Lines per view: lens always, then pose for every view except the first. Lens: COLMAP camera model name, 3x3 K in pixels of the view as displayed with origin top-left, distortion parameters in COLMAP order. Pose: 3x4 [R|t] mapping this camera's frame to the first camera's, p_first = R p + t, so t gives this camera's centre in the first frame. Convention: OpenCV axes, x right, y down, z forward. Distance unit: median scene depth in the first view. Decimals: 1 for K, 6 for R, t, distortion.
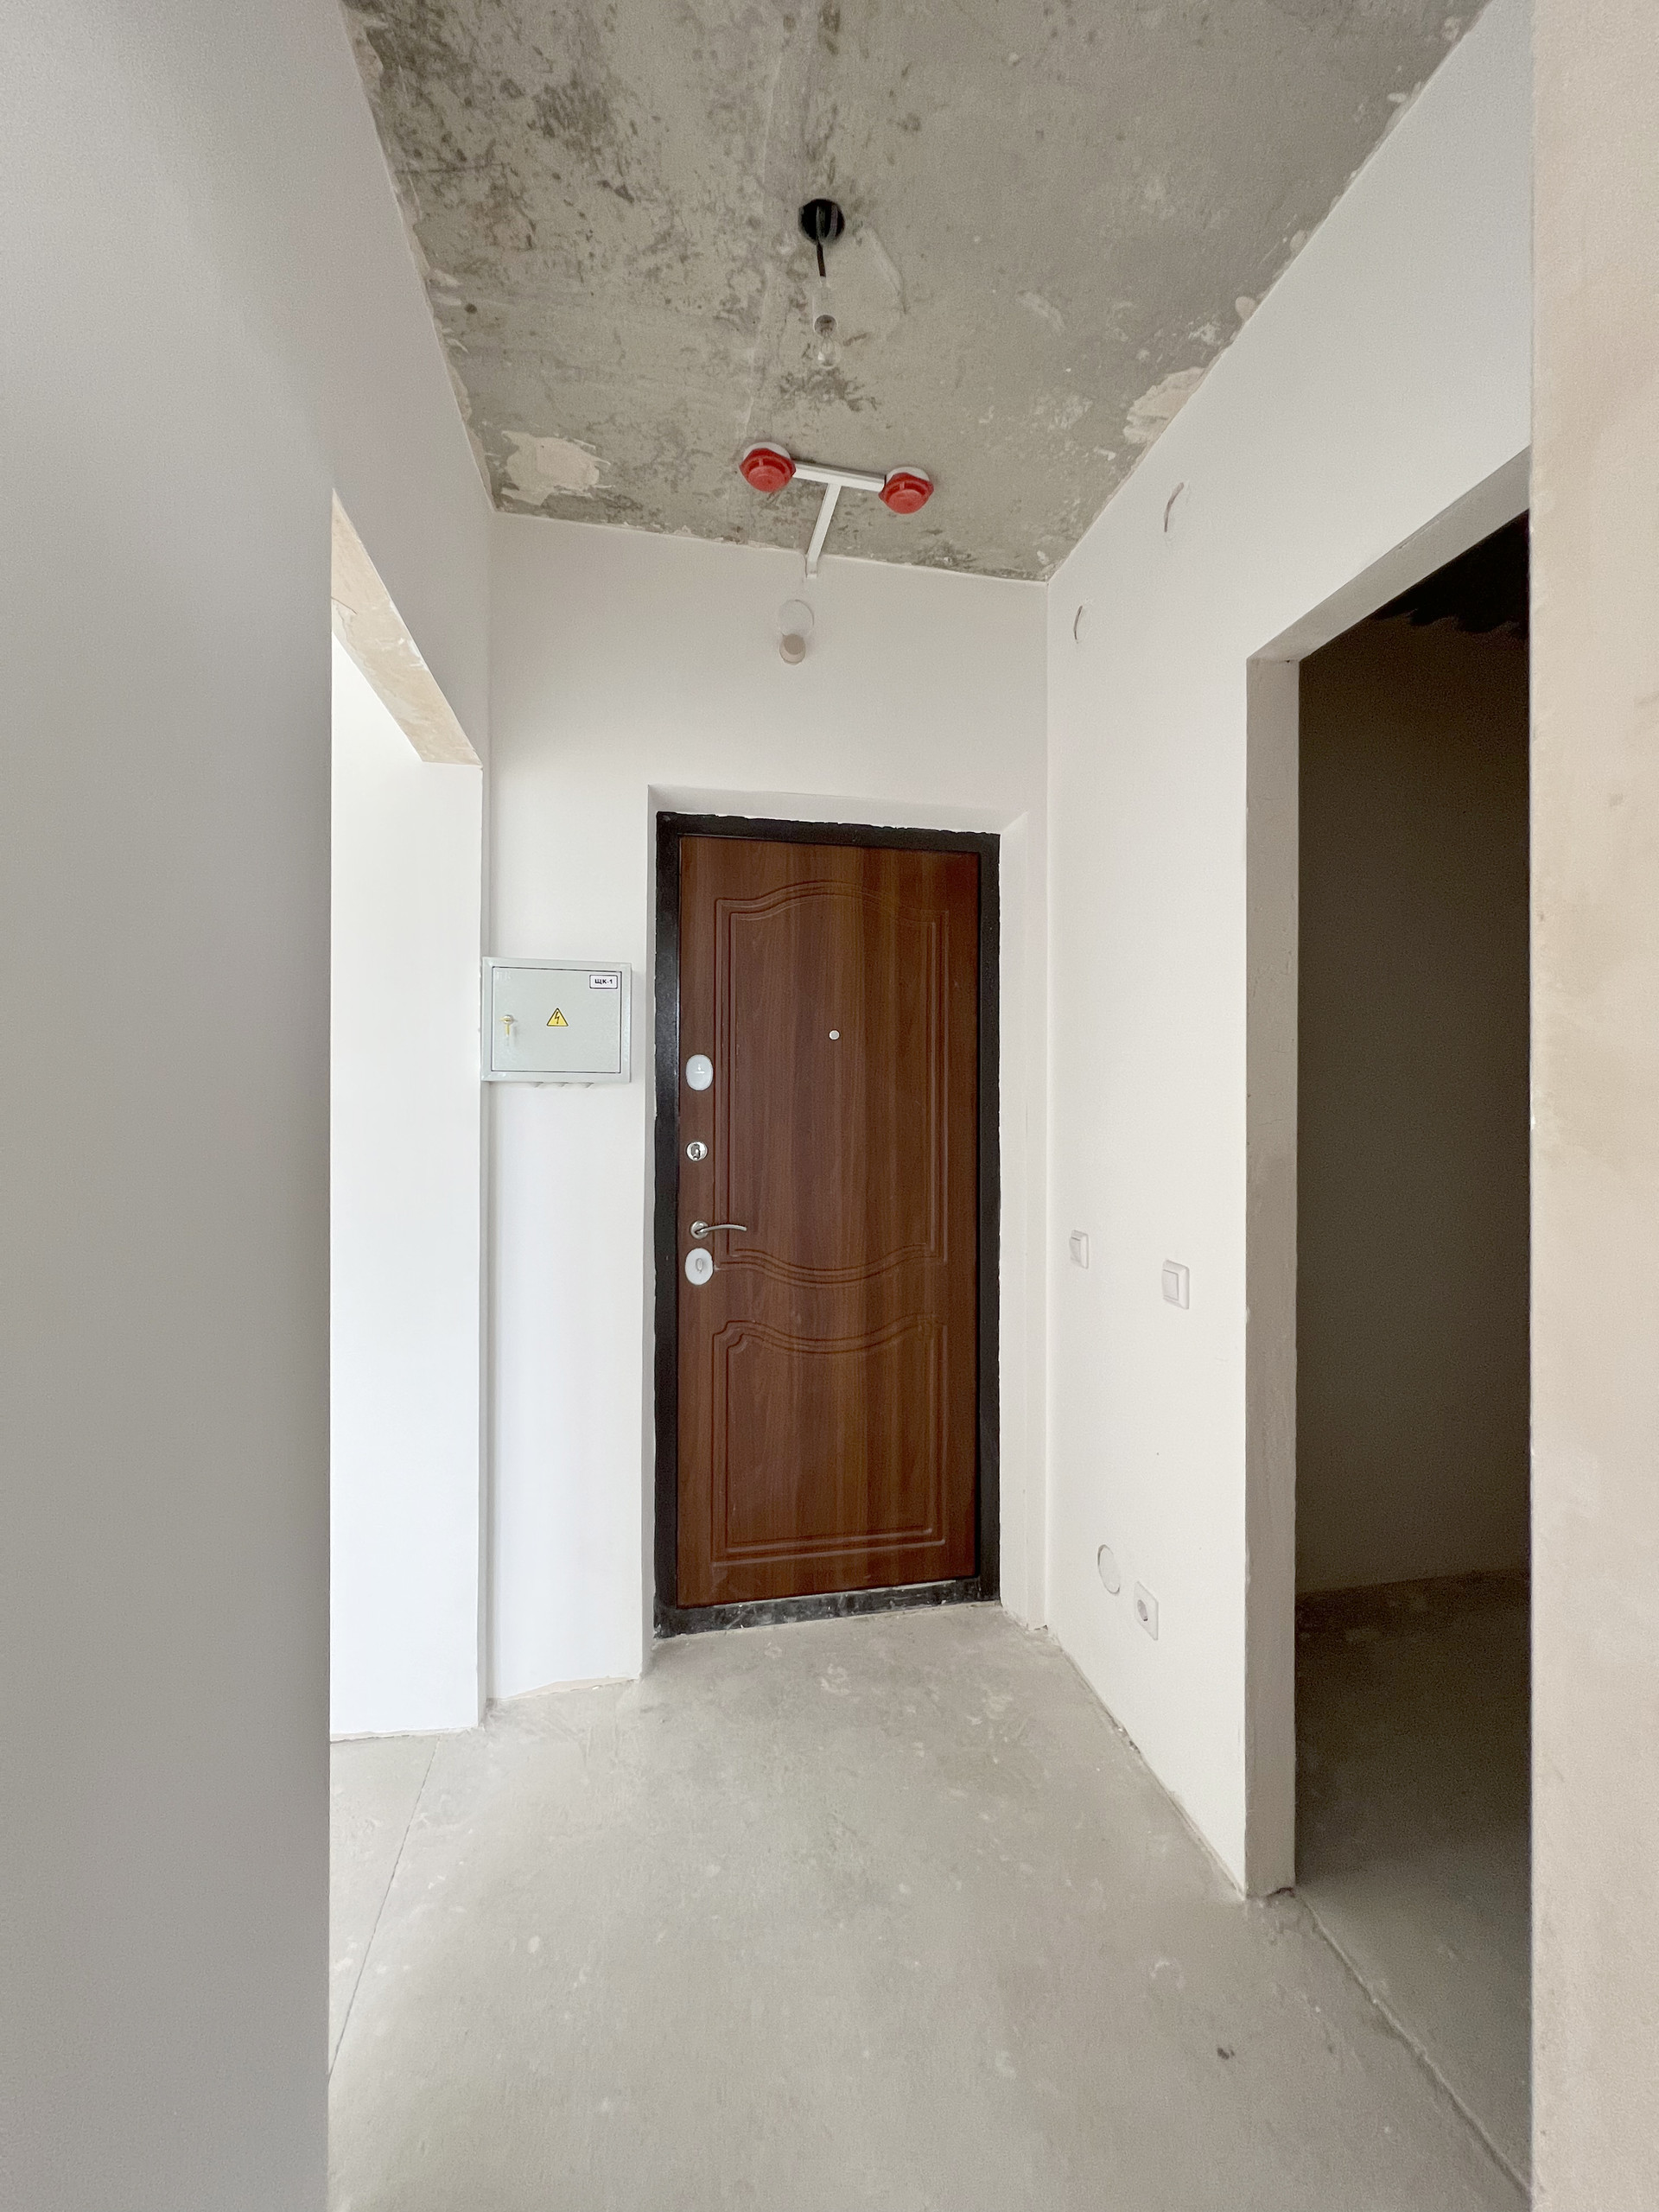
lens RADIAL K [[876.9, 0, 862.1], [0, 876.9, 1094.9], [0, 0, 1]] dist [-0.002870, 0.000409]
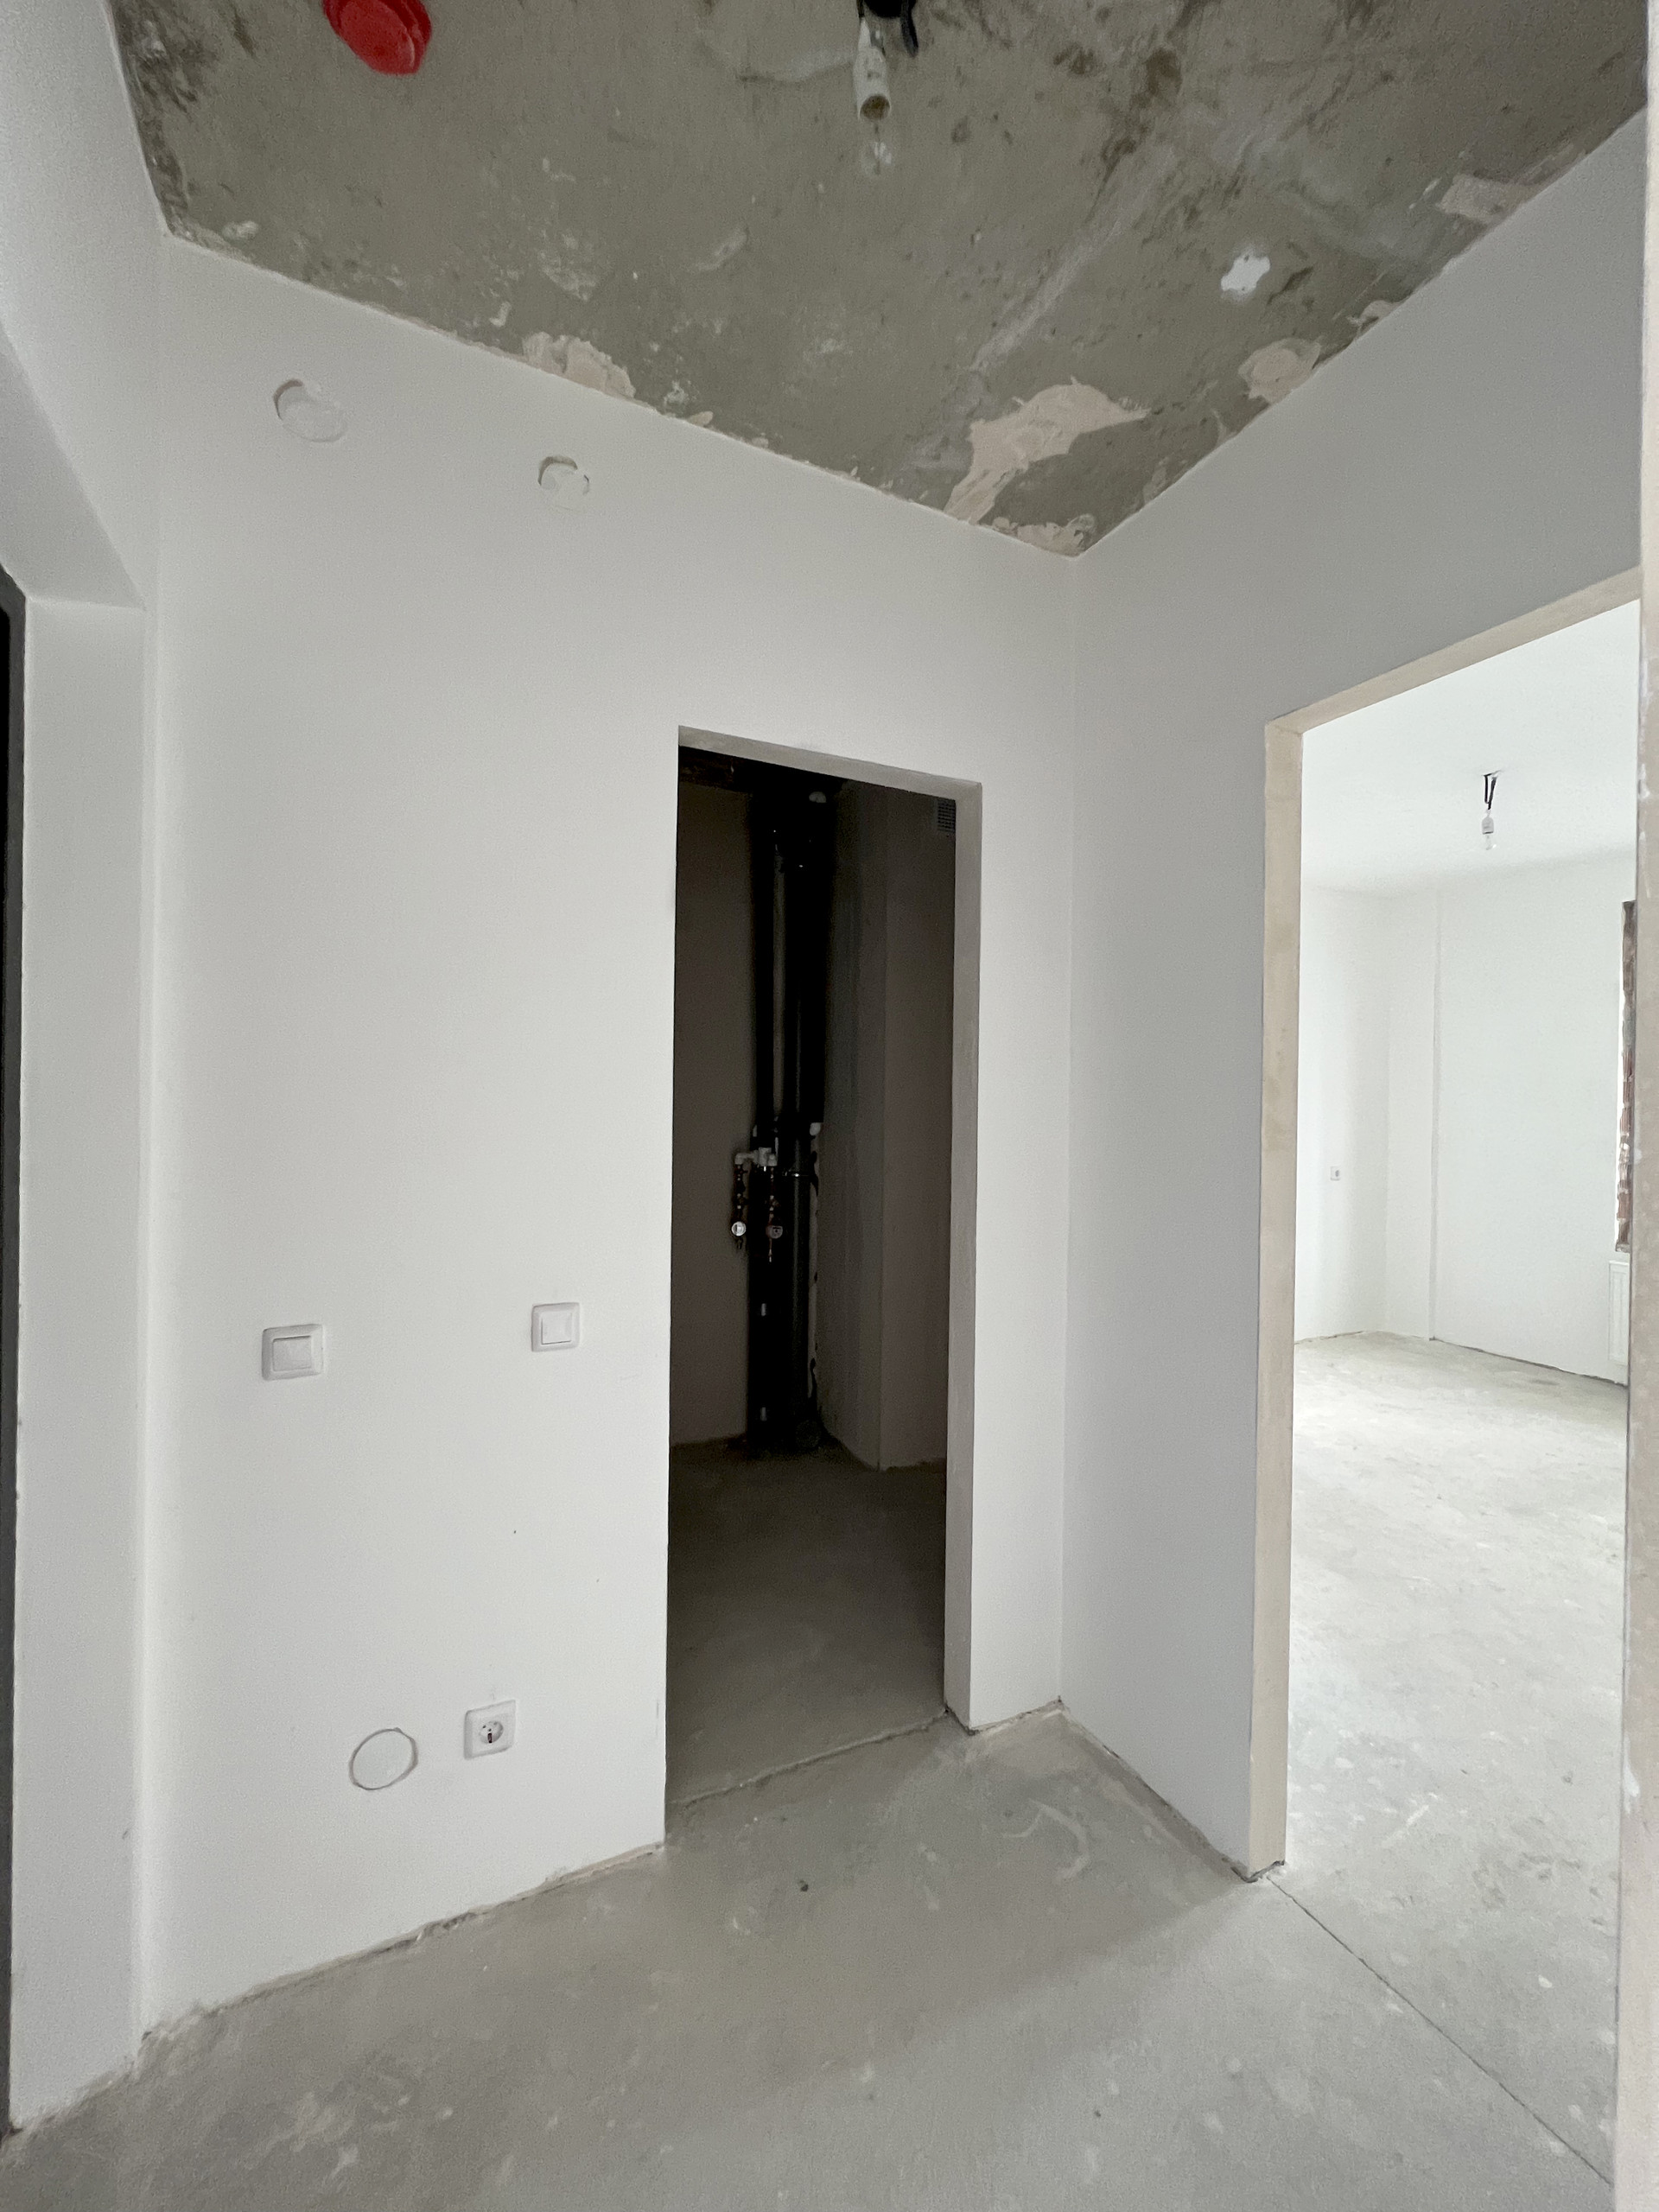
lens RADIAL K [[876.9, 0, 808.7], [0, 876.9, 1096.1], [0, 0, 1]] dist [-0.002870, 0.000409]
pose [[-0.208081, -0.005422, 0.978097, -0.734118], [-0.016593, 0.999860, 0.002012, -0.039067], [-0.977971, -0.015811, -0.208142, 1.152278]]
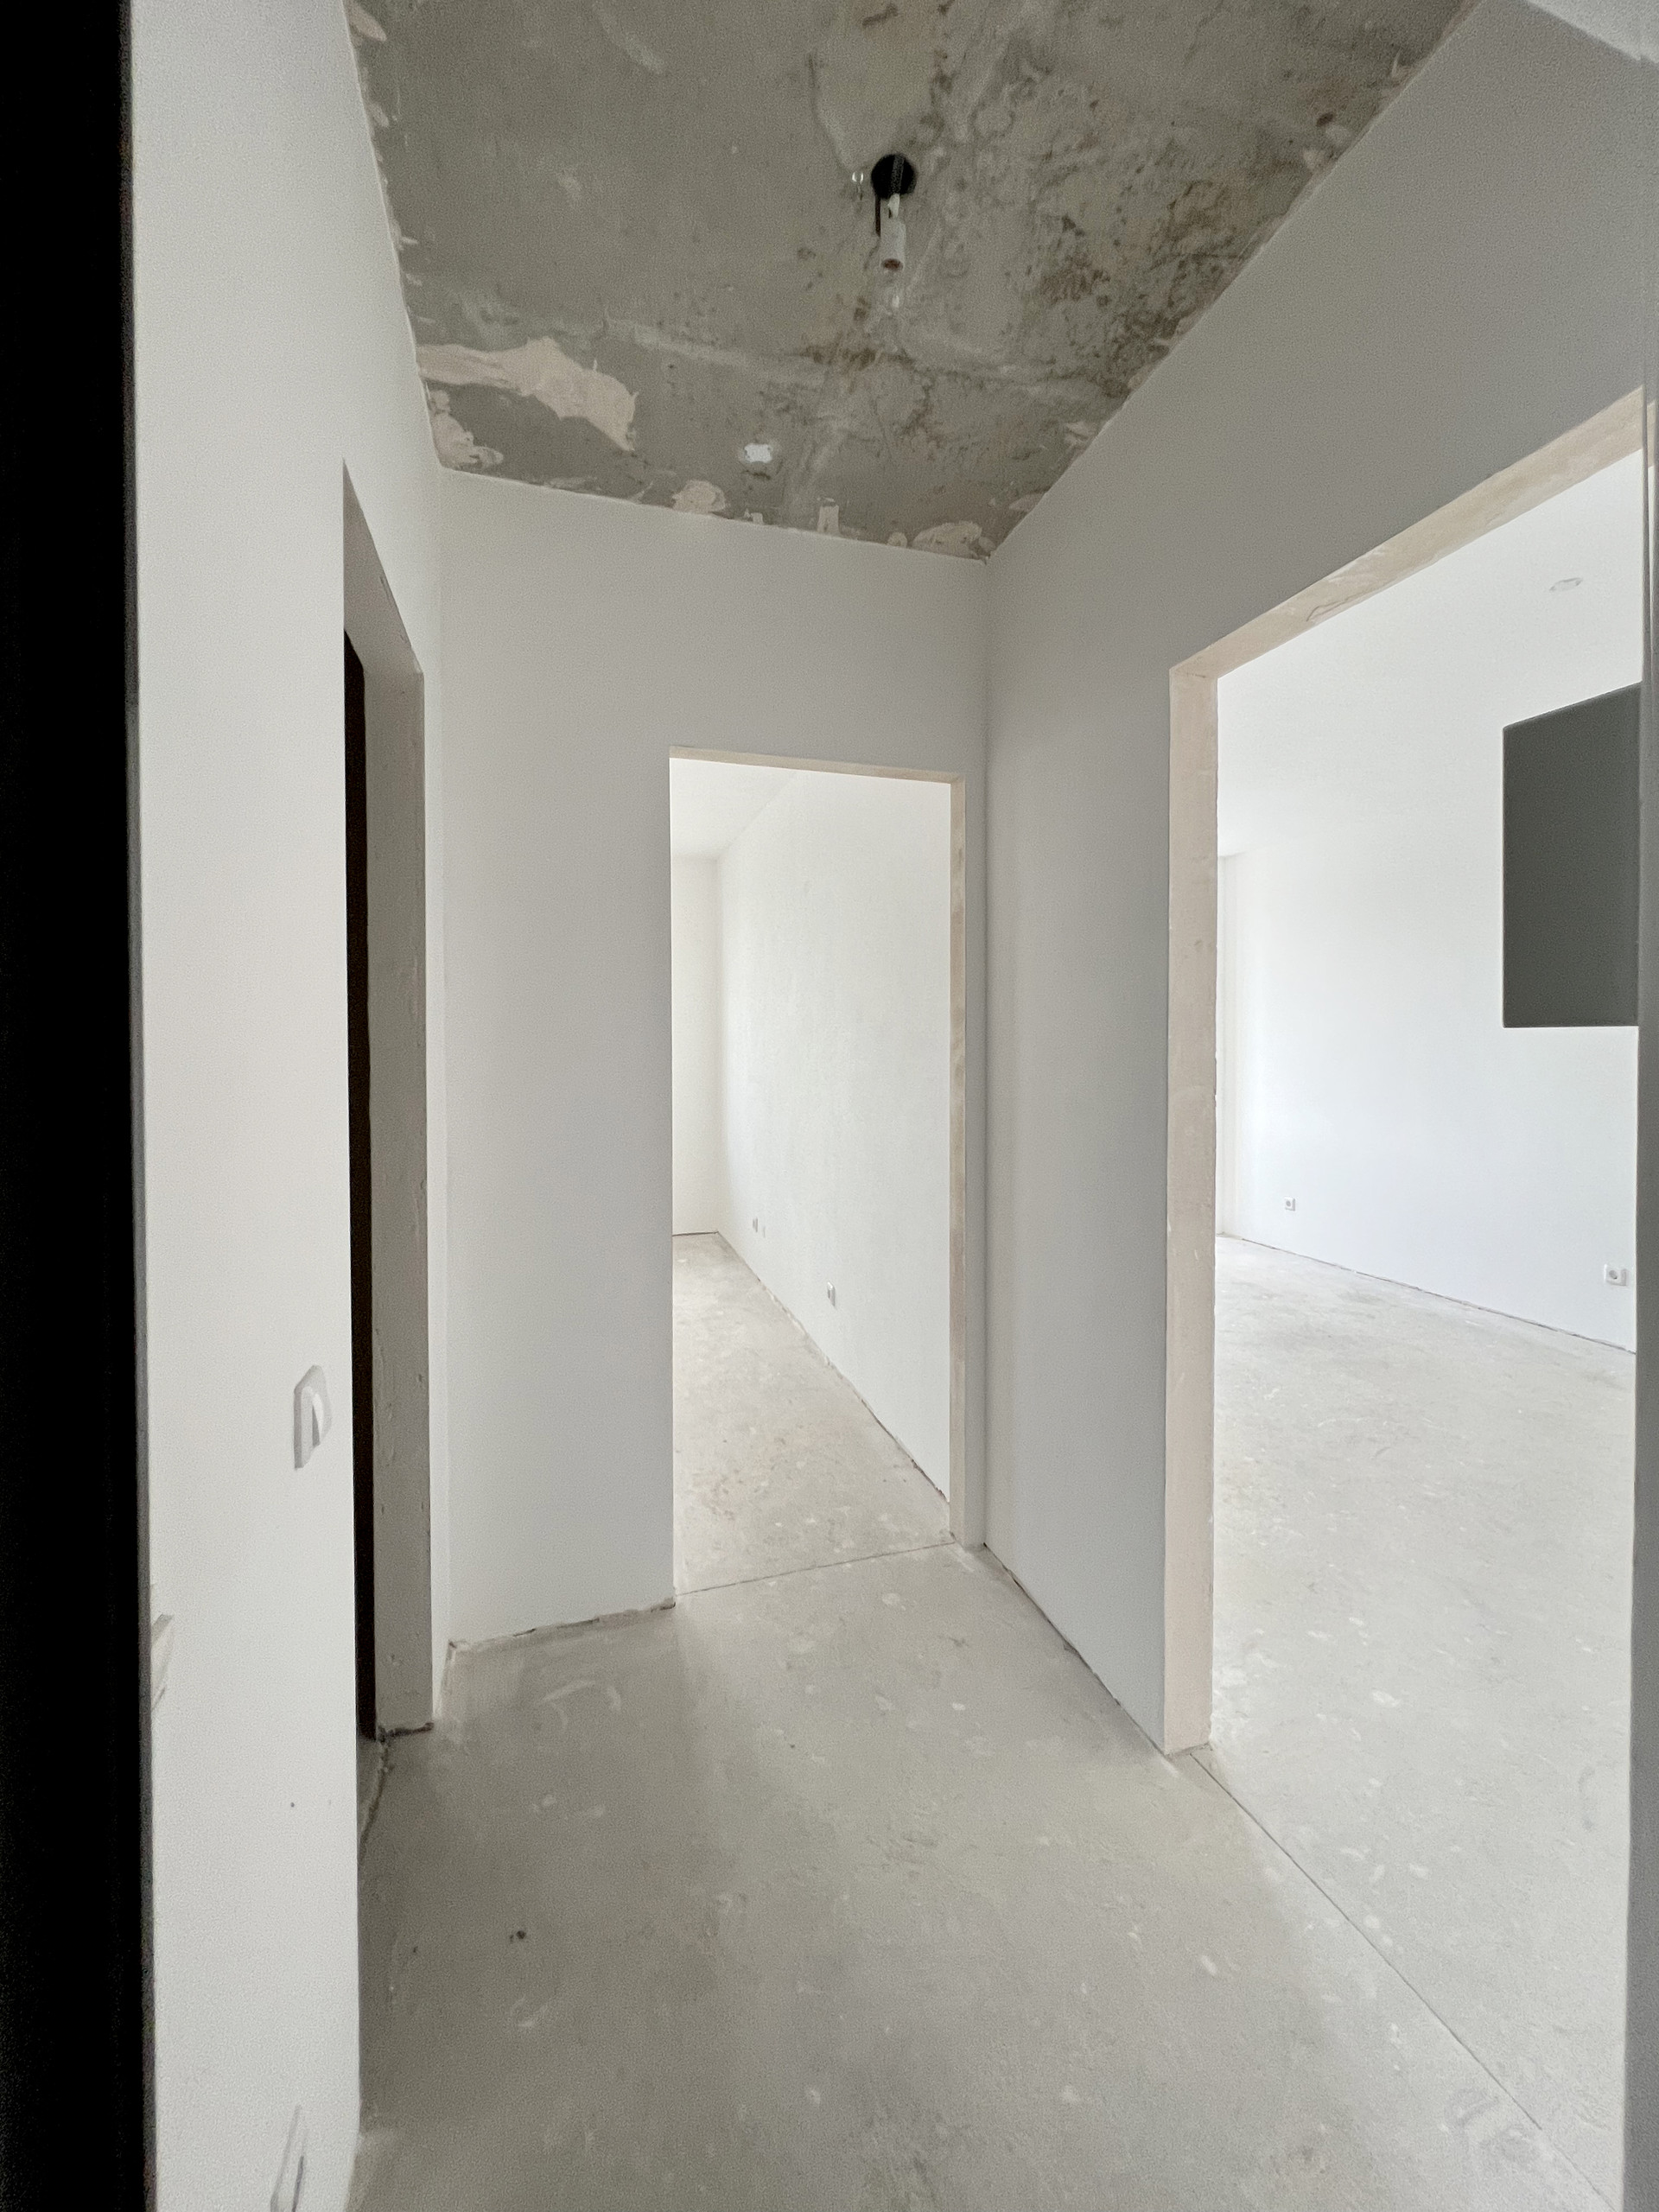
lens RADIAL K [[899.0, 0, 827.2], [0, 899.0, 1052.2], [0, 0, 1]] dist [0.000625, 0.000679]
pose [[-0.997391, 0.001731, -0.072166, 0.100579], [0.001164, 0.999968, 0.007900, -0.008467], [0.072177, 0.007796, -0.997361, 1.930406]]
